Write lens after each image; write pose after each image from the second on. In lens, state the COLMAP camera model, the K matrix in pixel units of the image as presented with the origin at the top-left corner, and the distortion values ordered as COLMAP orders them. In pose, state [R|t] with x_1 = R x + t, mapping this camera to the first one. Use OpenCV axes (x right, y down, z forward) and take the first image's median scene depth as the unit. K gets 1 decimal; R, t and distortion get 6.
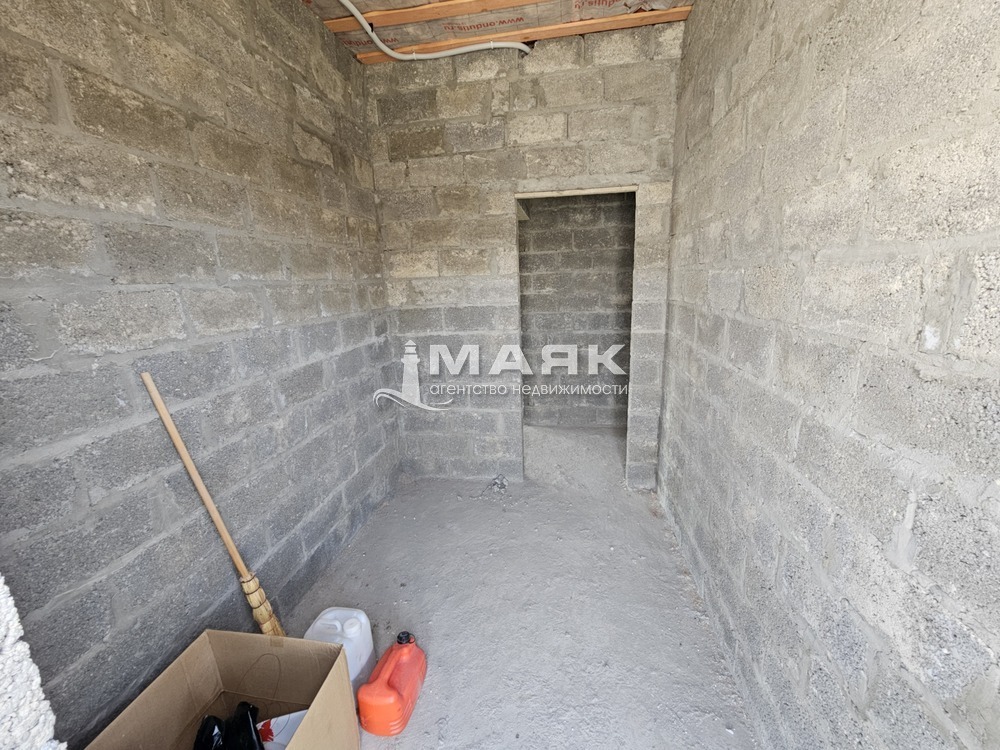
lens RADIAL K [[409.0, 0, 503.0], [0, 409.0, 381.1], [0, 0, 1]] dist [-0.001979, -0.000216]
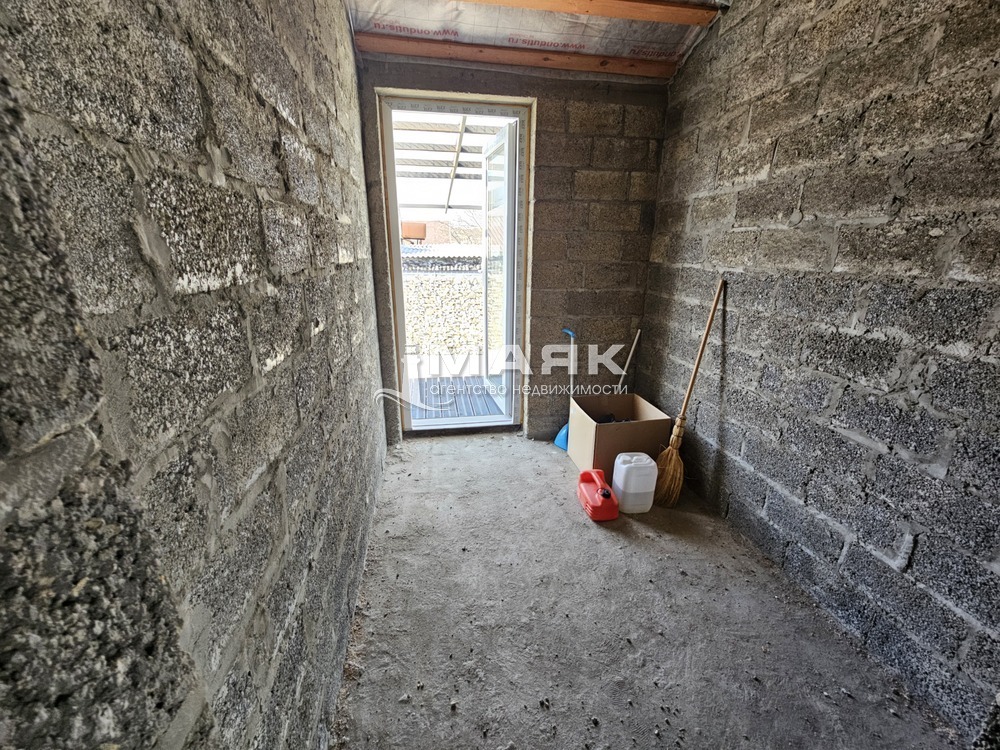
lens RADIAL K [[409.0, 0, 500.8], [0, 409.0, 372.9], [0, 0, 1]] dist [-0.001979, -0.000216]
pose [[-0.945613, 0.121337, -0.301816, 0.486915], [-0.053792, 0.856726, 0.512959, -0.437625], [0.320815, 0.501296, -0.803605, 1.912933]]
